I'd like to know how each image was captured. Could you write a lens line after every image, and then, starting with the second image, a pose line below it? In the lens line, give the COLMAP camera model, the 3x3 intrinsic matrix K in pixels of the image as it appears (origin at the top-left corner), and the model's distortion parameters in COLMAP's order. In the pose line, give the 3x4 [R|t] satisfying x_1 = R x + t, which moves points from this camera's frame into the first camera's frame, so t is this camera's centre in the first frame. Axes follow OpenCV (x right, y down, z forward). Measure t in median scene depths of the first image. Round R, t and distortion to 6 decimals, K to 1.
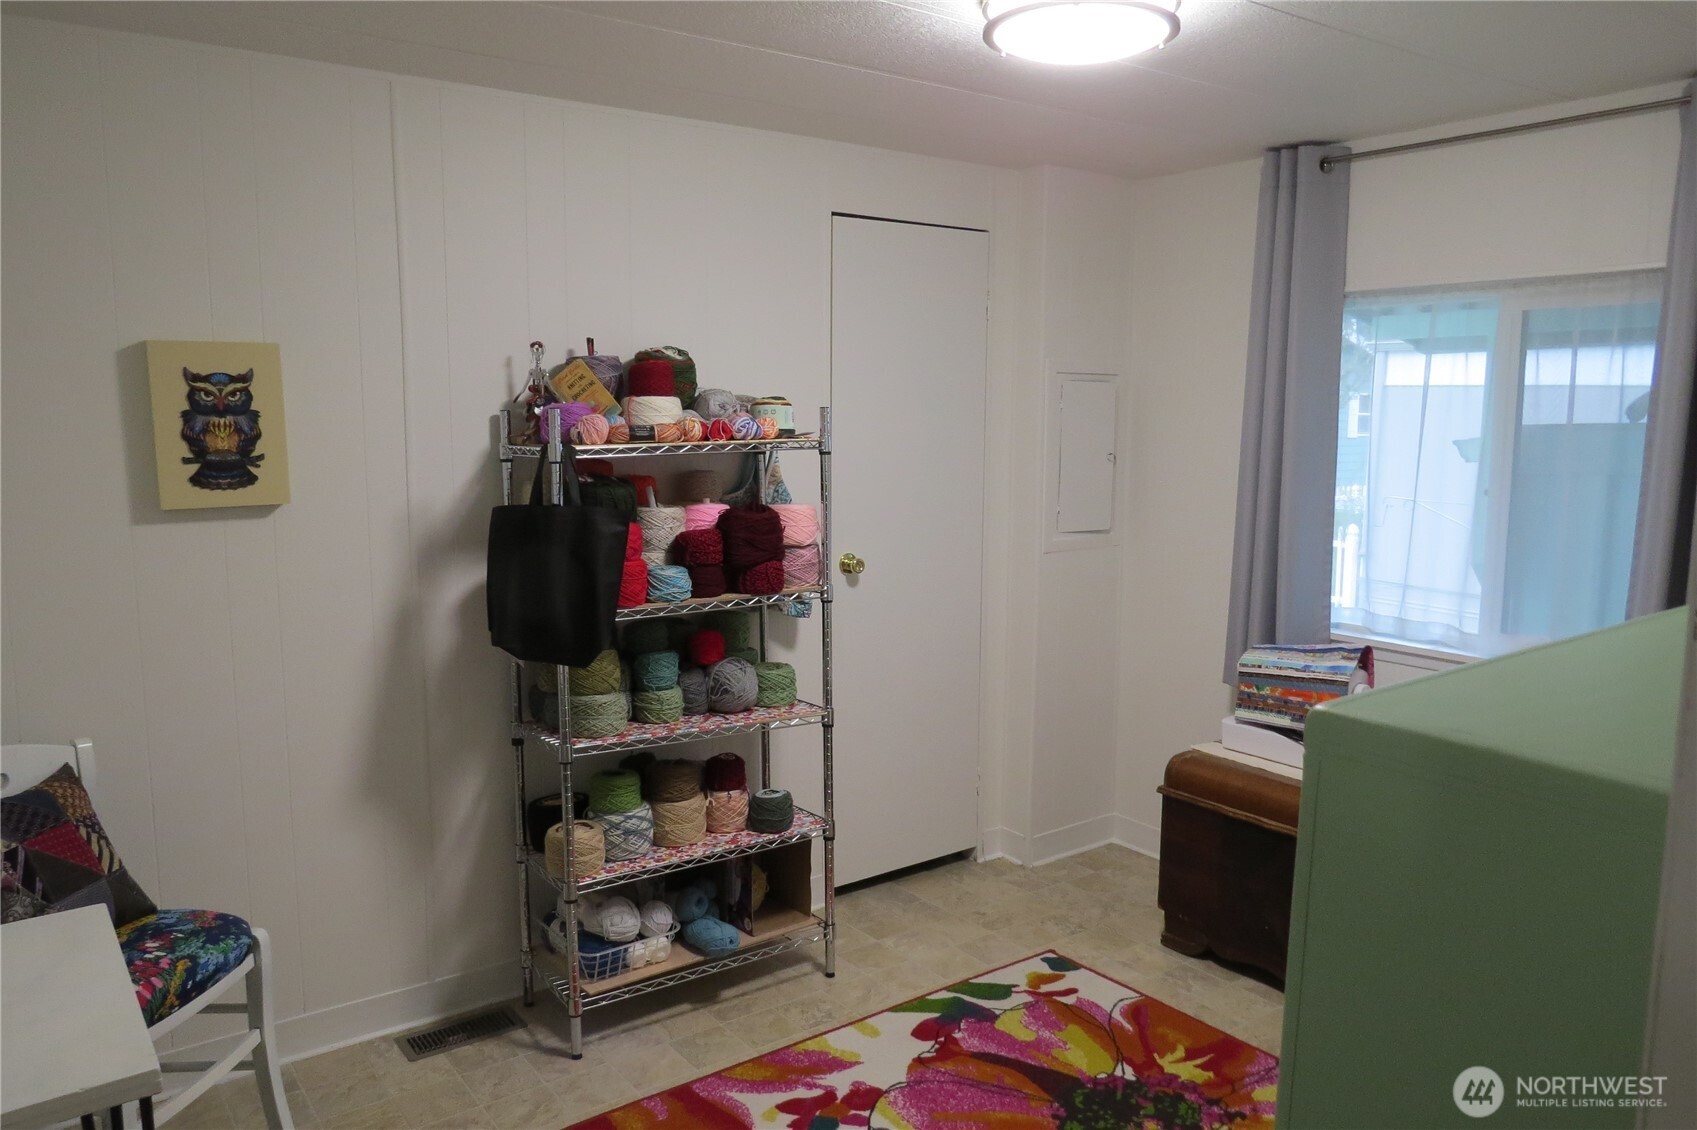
lens RADIAL K [[1211.5, 0, 848.5], [0, 1211.5, 565.0], [0, 0, 1]] dist [-0.028343, 0.013385]
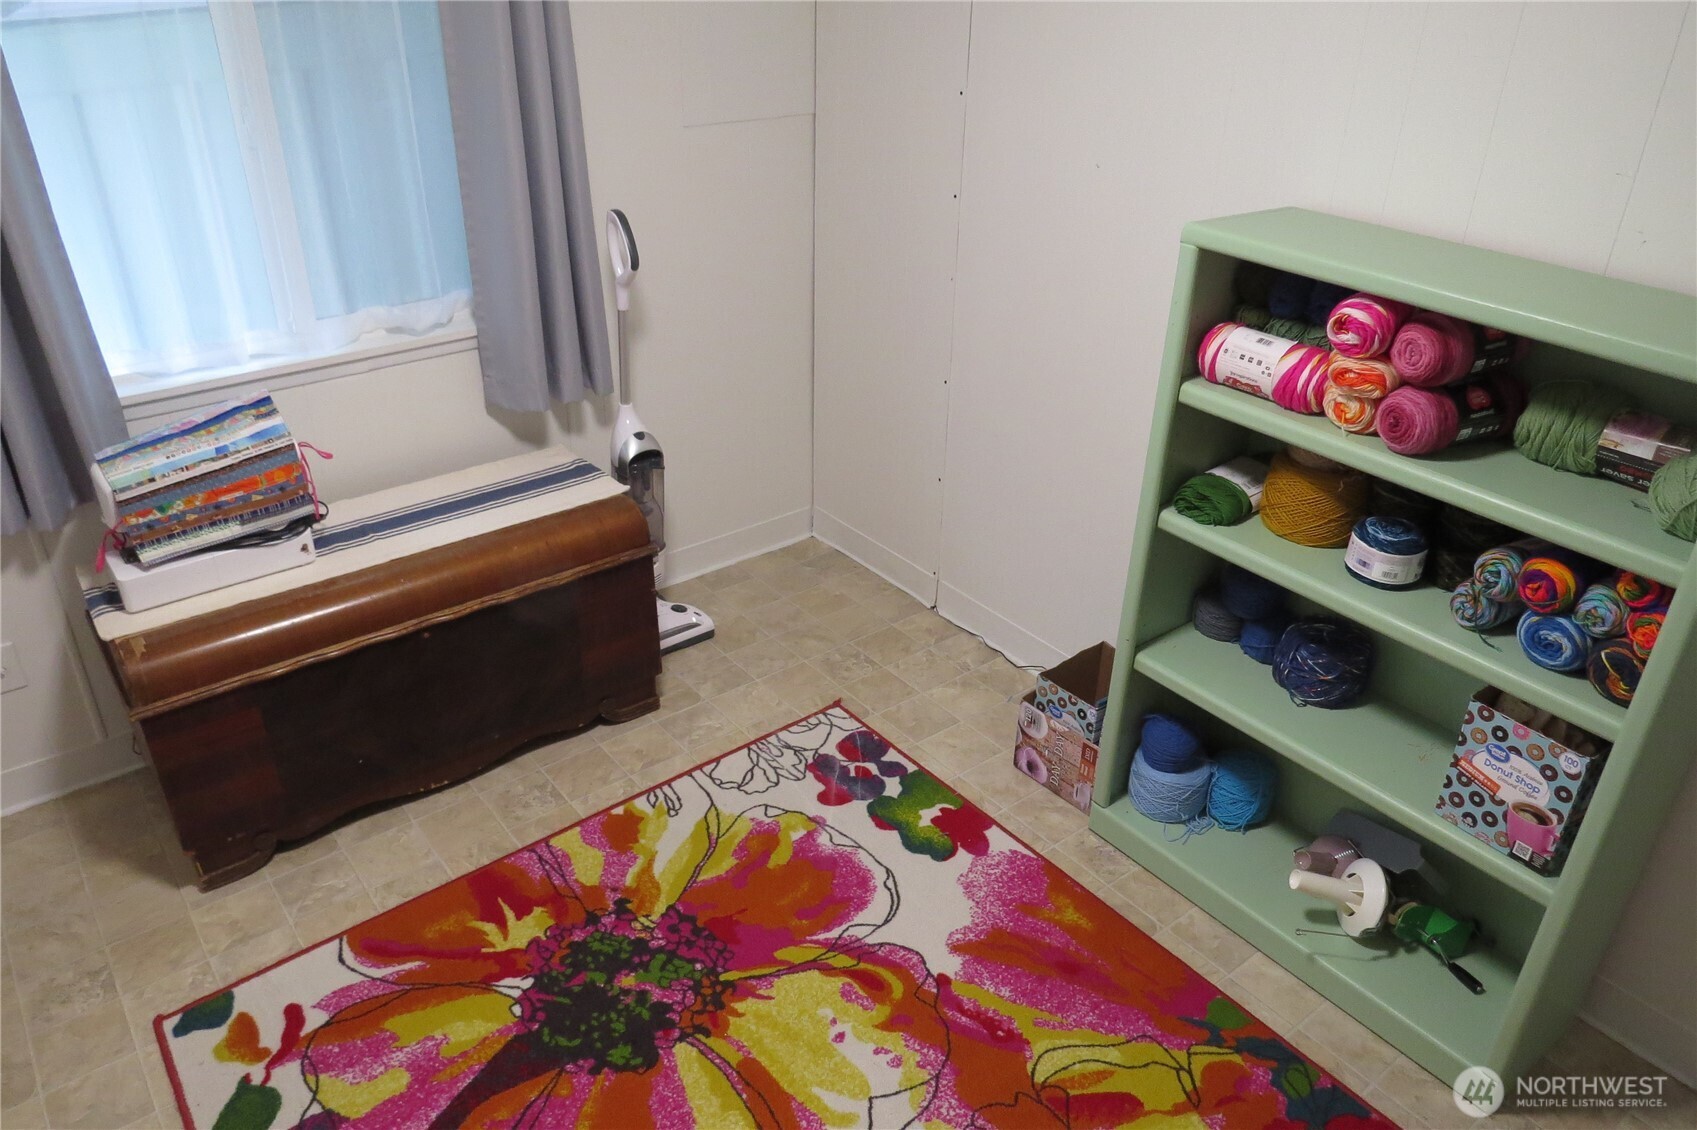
lens RADIAL K [[1211.5, 0, 848.5], [0, 1211.5, 565.0], [0, 0, 1]] dist [-0.028343, 0.013385]
pose [[-0.038270, -0.487147, 0.872481, -0.303805], [0.116092, 0.865041, 0.488085, -0.168045], [-0.992501, 0.119967, 0.023449, 0.636545]]
